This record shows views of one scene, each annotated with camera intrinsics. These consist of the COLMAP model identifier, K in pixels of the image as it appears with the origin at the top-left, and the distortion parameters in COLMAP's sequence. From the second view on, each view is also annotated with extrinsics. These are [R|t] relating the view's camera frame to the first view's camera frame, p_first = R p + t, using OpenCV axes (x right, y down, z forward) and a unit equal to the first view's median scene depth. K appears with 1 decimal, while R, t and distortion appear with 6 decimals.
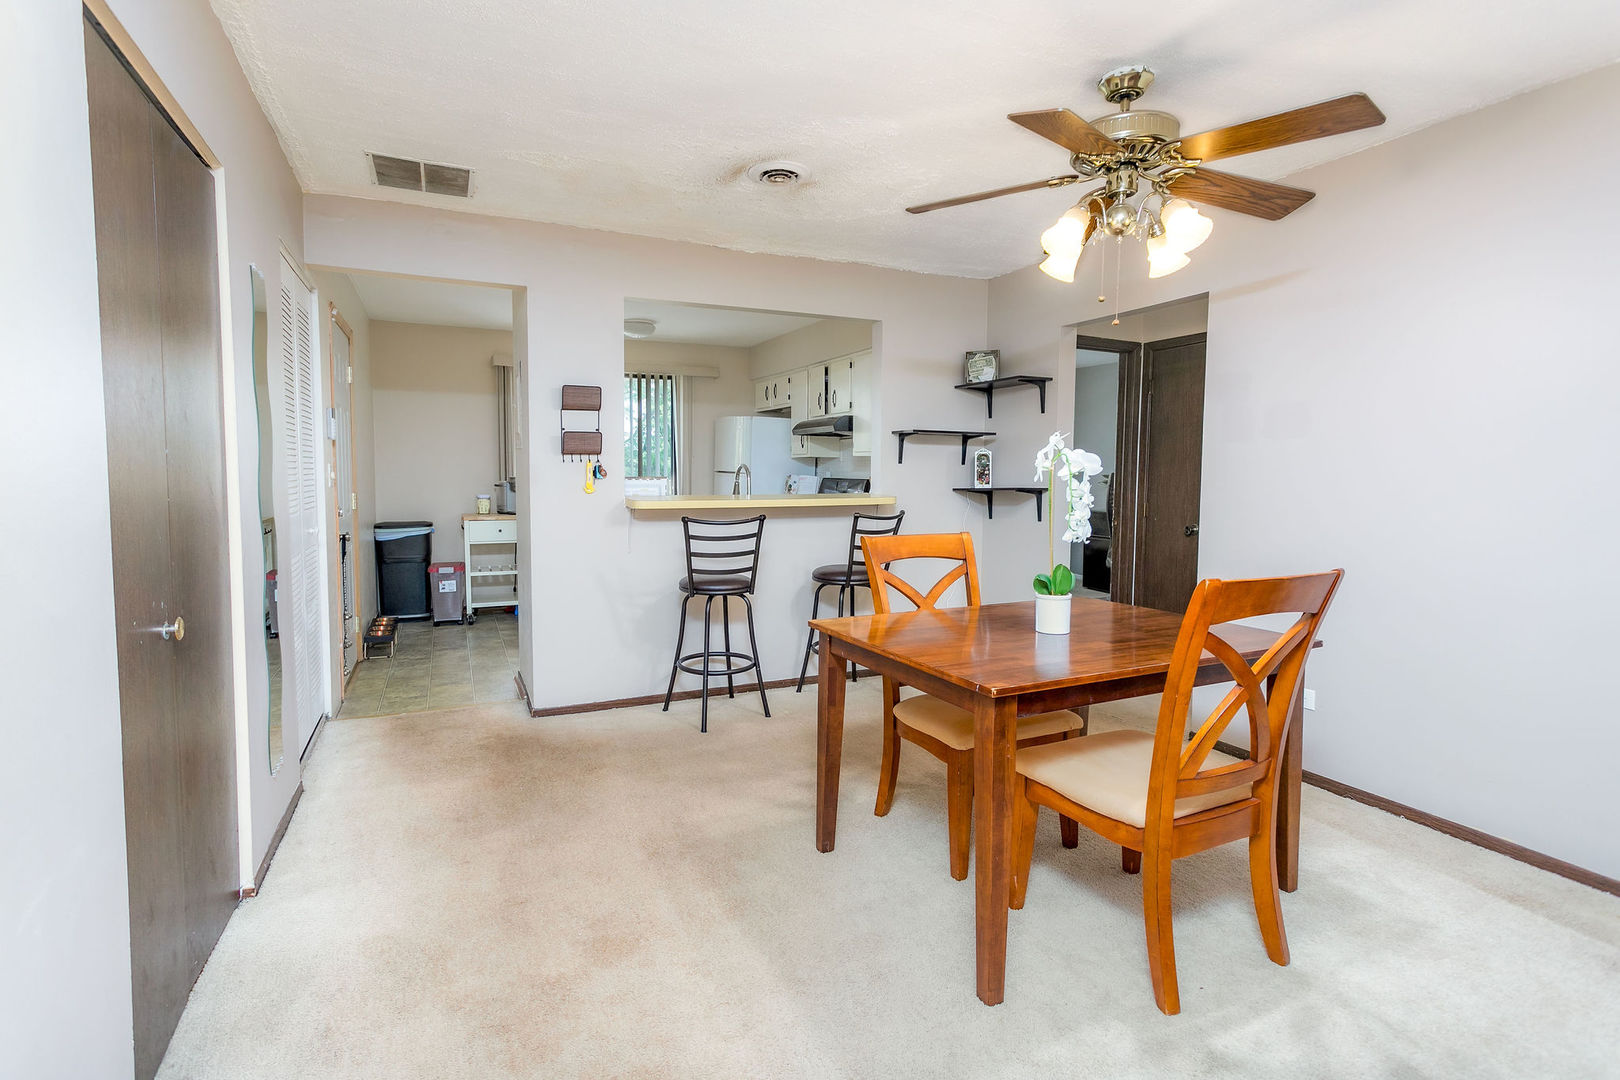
lens RADIAL K [[778.9, 0, 810.9], [0, 778.9, 516.2], [0, 0, 1]] dist [0.002225, 0.000359]
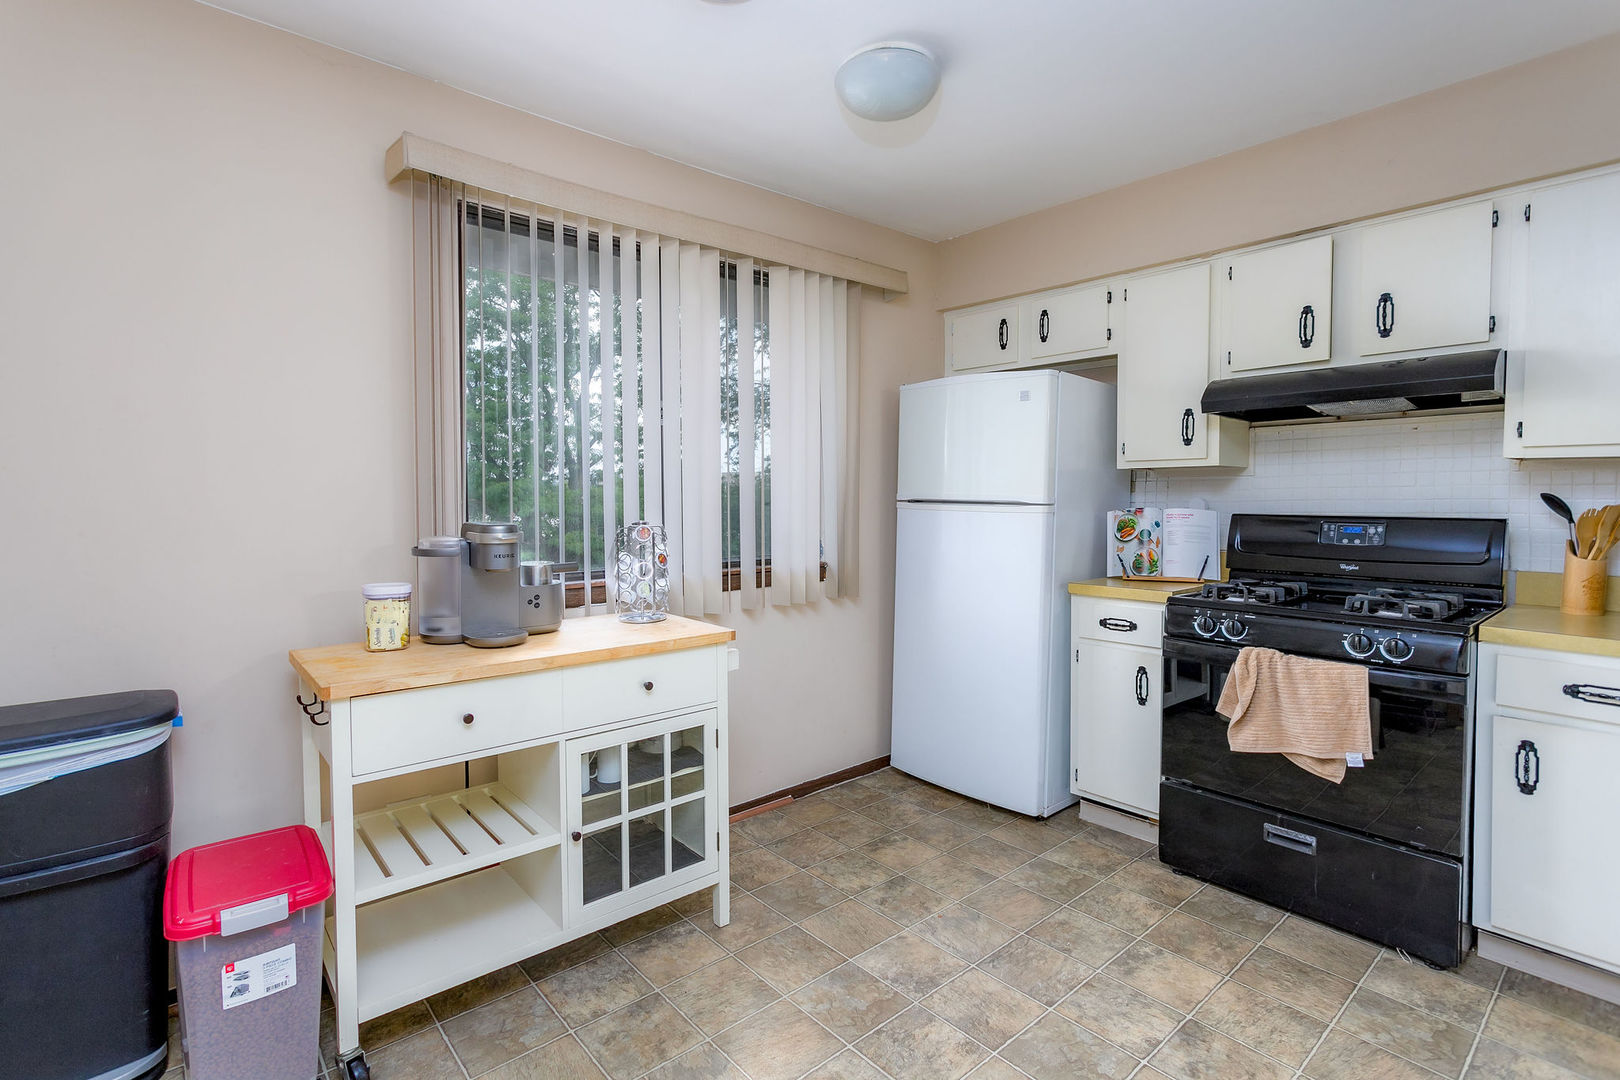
lens RADIAL K [[778.9, 0, 810.9], [0, 778.9, 516.2], [0, 0, 1]] dist [0.002225, 0.000359]
pose [[0.960517, -0.011562, 0.277981, -0.460268], [0.018317, 0.999596, -0.021715, -0.057665], [-0.277617, 0.025950, 0.960341, 0.896588]]
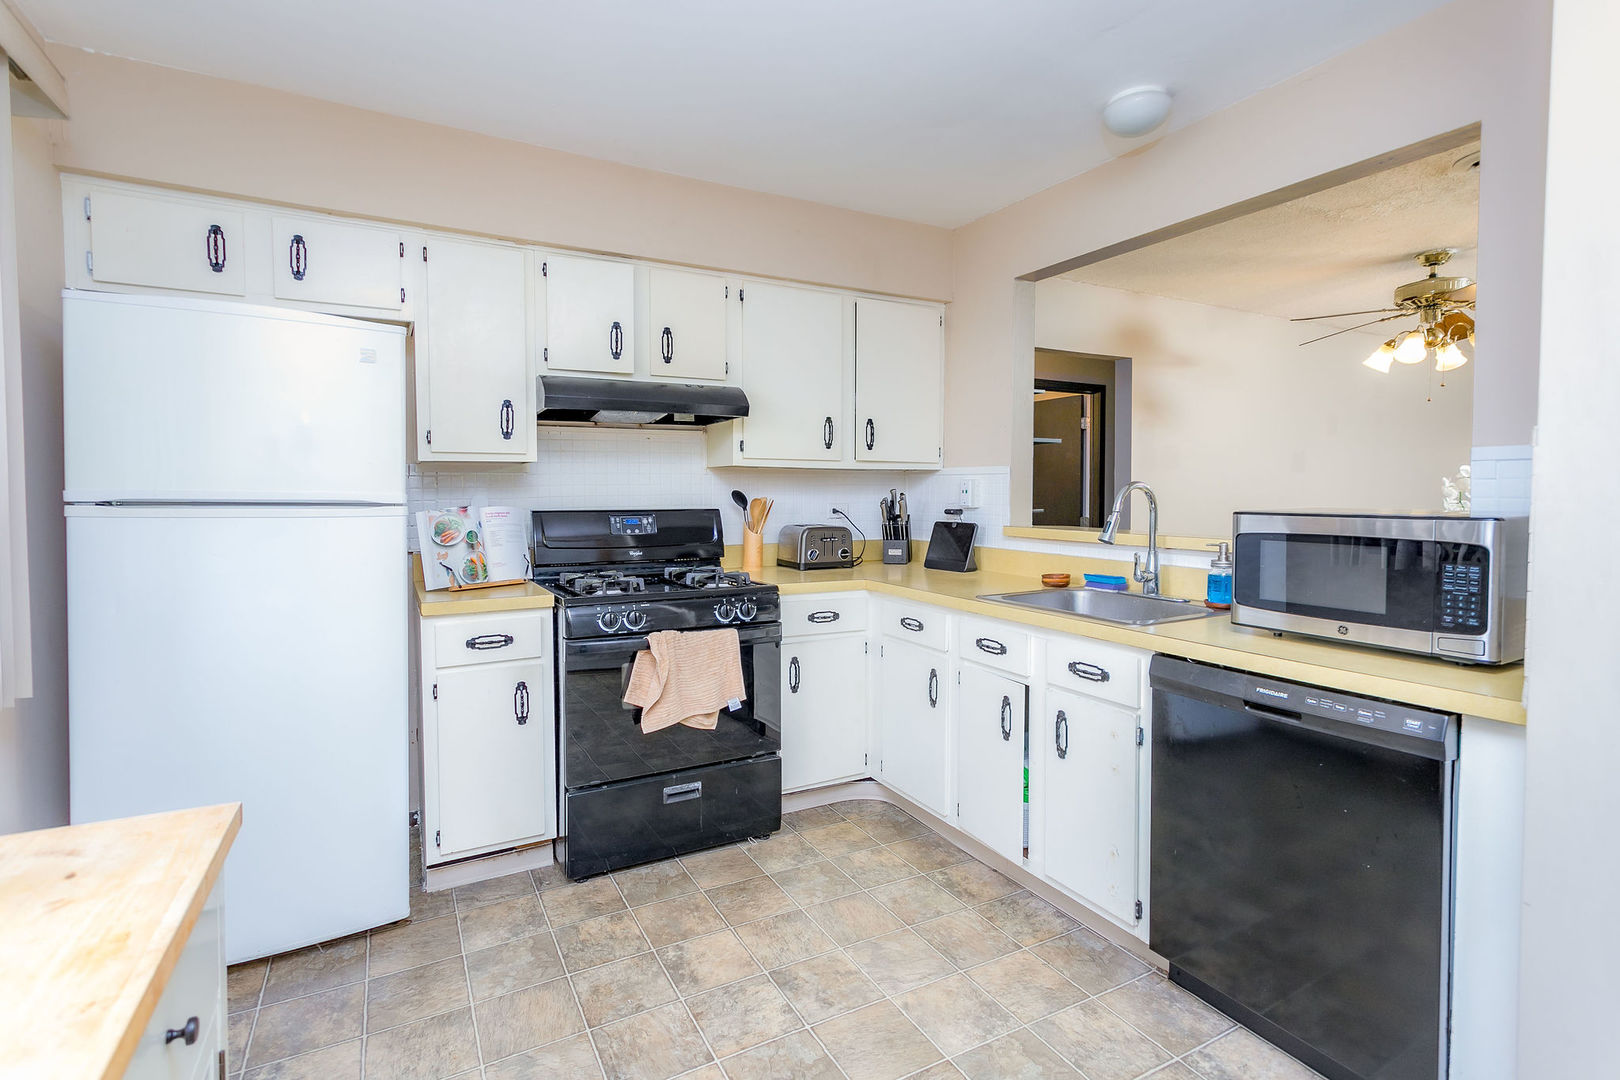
lens RADIAL K [[788.1, 0, 811.3], [0, 788.1, 510.5], [0, 0, 1]] dist [0.009835, 0.000657]
pose [[-0.068331, -0.031068, 0.997179, -0.597282], [0.051130, 0.998092, 0.034600, -0.076659], [-0.996352, 0.053350, -0.066612, 1.208212]]
